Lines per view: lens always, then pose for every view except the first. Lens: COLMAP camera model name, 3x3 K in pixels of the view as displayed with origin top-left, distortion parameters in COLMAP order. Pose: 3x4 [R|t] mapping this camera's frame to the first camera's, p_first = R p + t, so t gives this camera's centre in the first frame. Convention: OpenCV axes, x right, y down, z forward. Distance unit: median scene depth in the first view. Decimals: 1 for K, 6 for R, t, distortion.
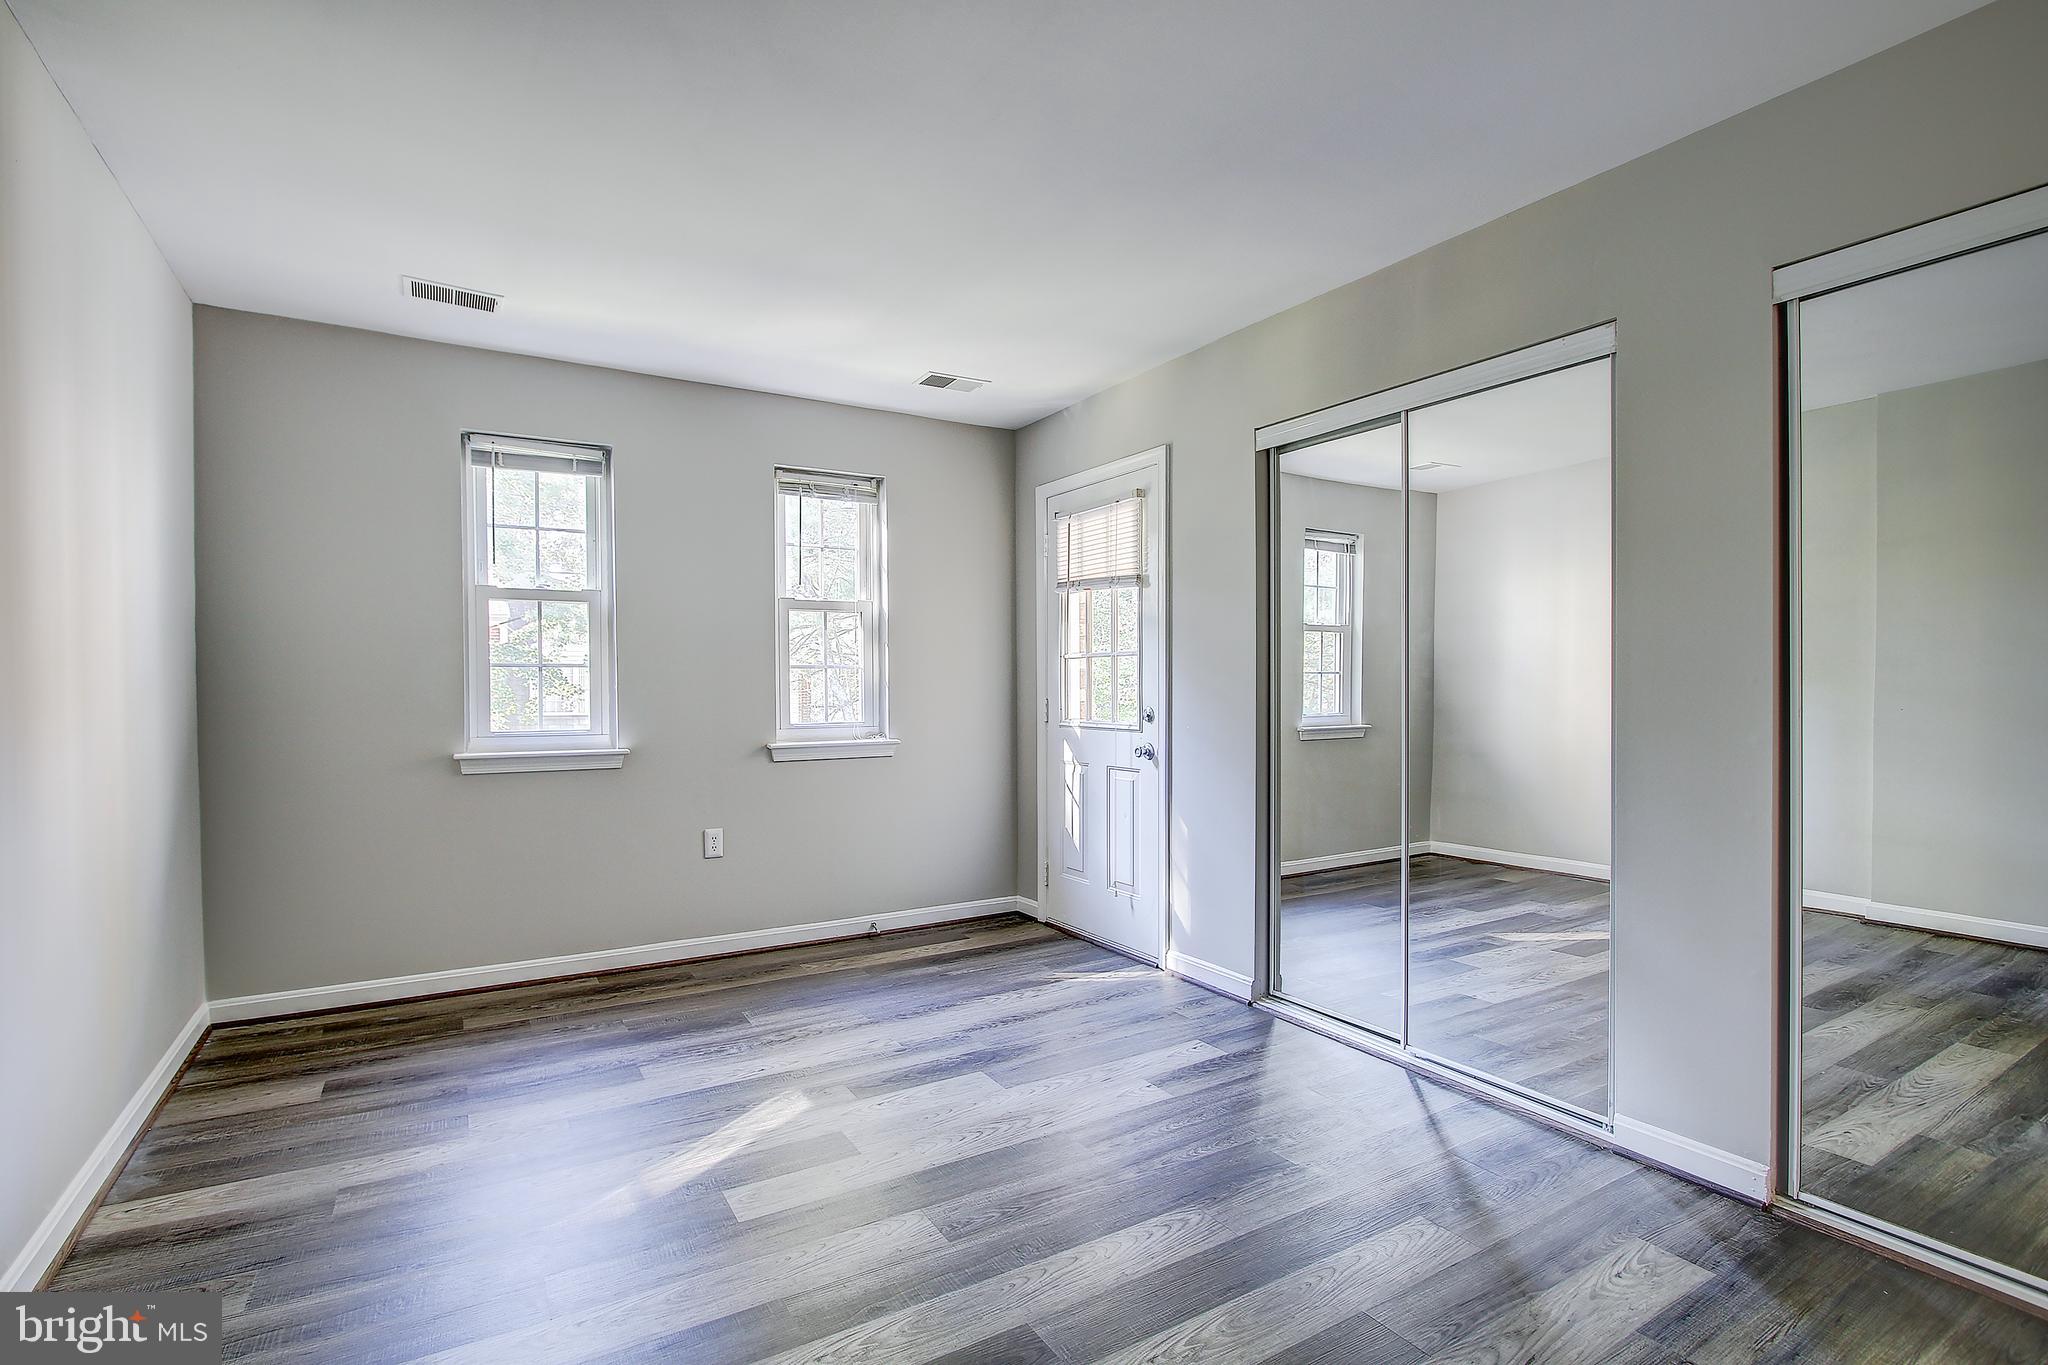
lens RADIAL K [[951.0, 0, 968.9], [0, 951.0, 694.6], [0, 0, 1]] dist [-0.019042, 0.004372]
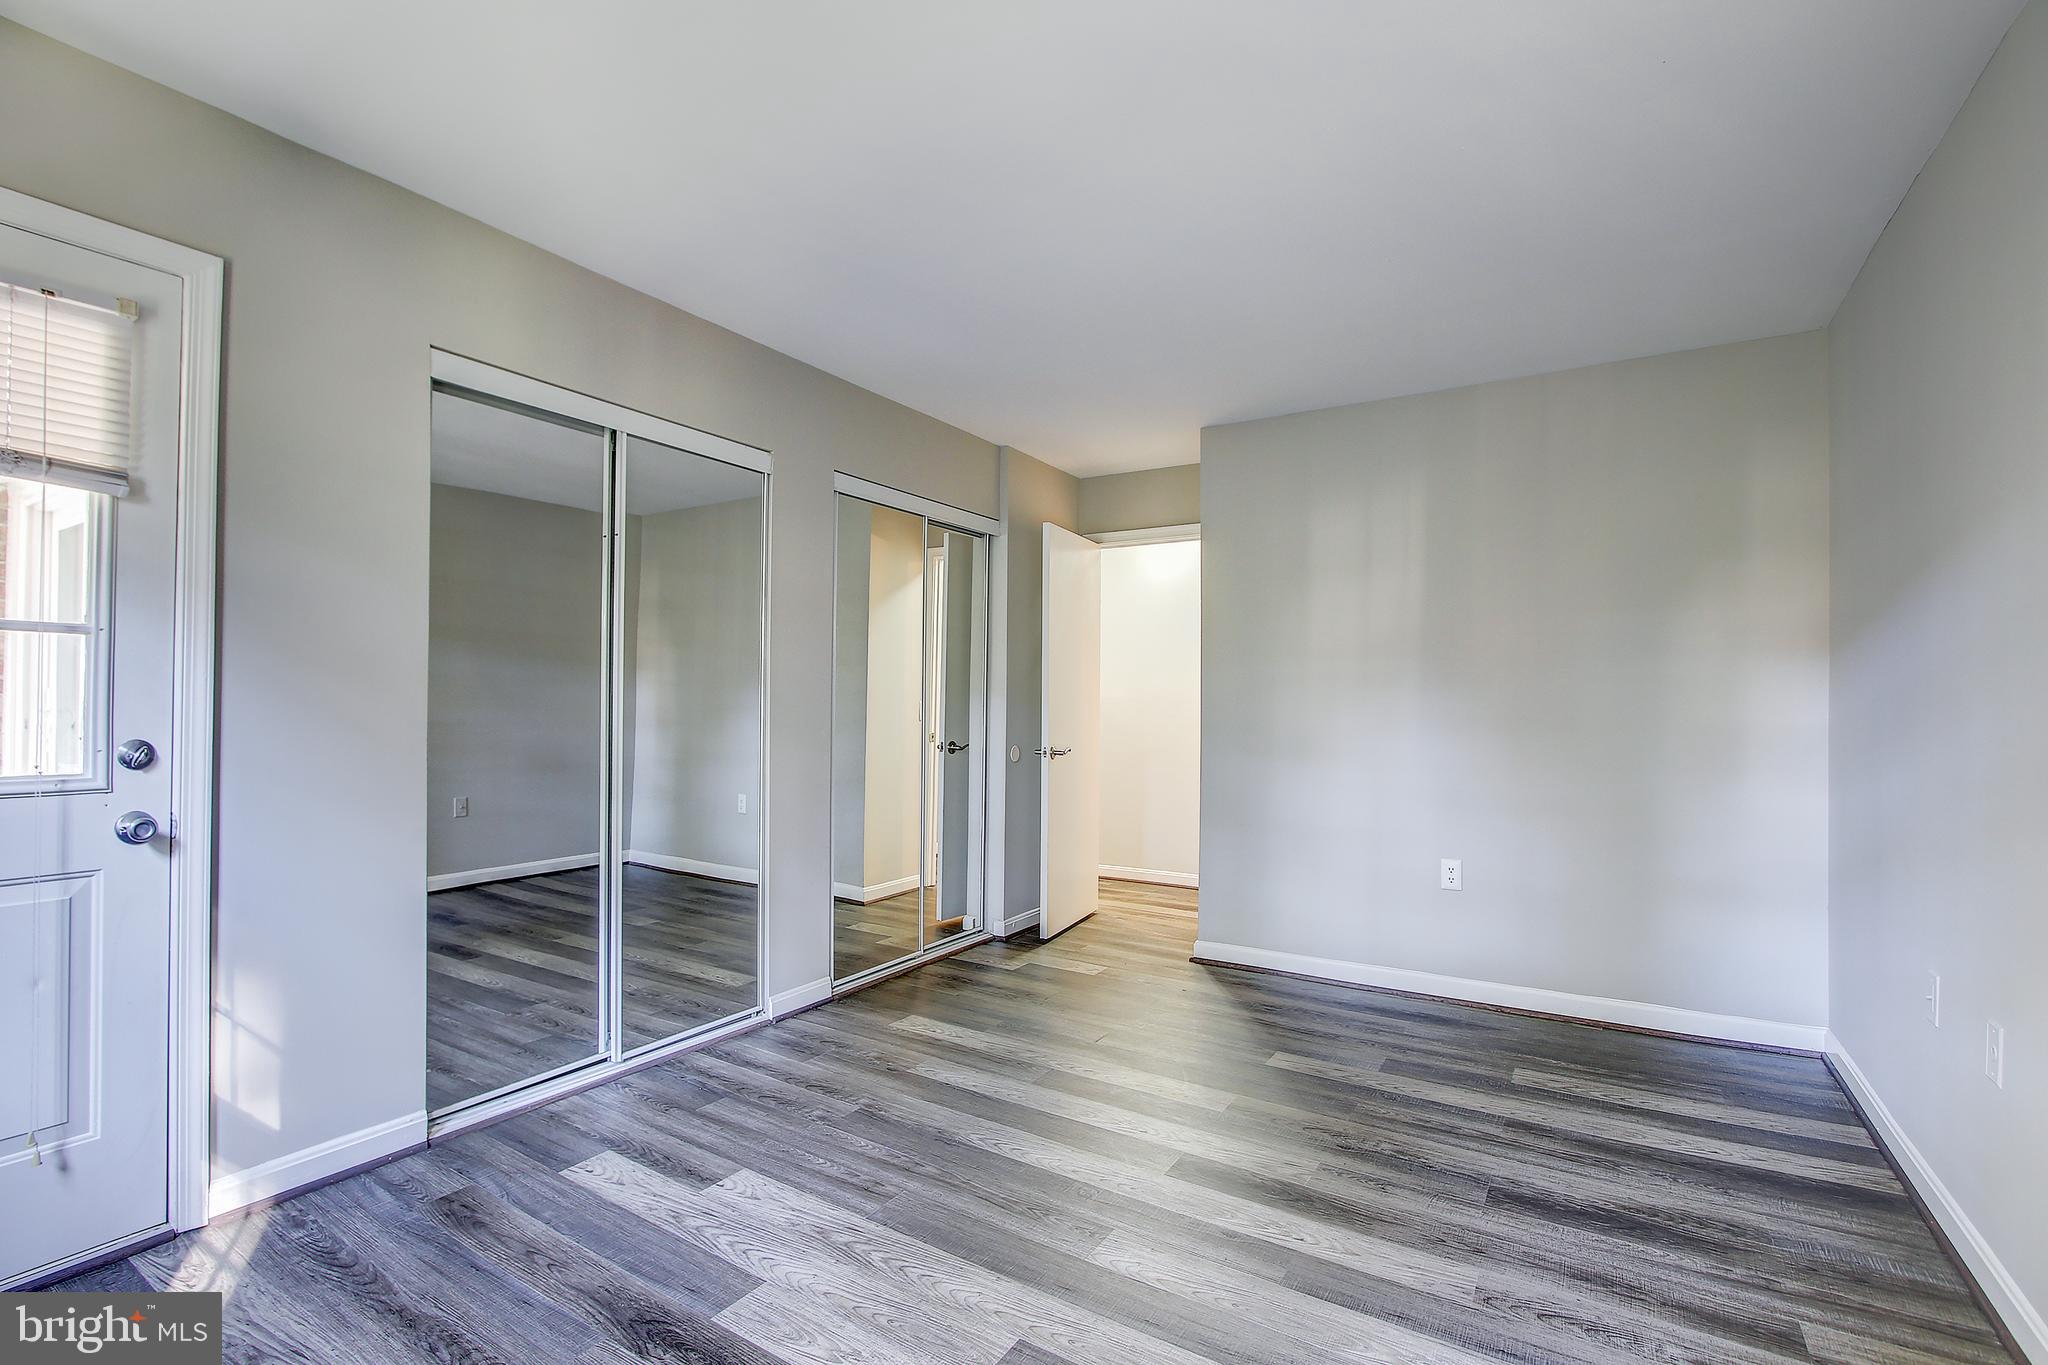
lens RADIAL K [[951.0, 0, 1004.1], [0, 951.0, 685.2], [0, 0, 1]] dist [-0.019042, 0.004372]
pose [[-0.466482, 0.006825, 0.884504, -0.482586], [-0.000492, 0.999968, -0.007975, -0.012365], [-0.884531, -0.004155, -0.466464, 0.857214]]
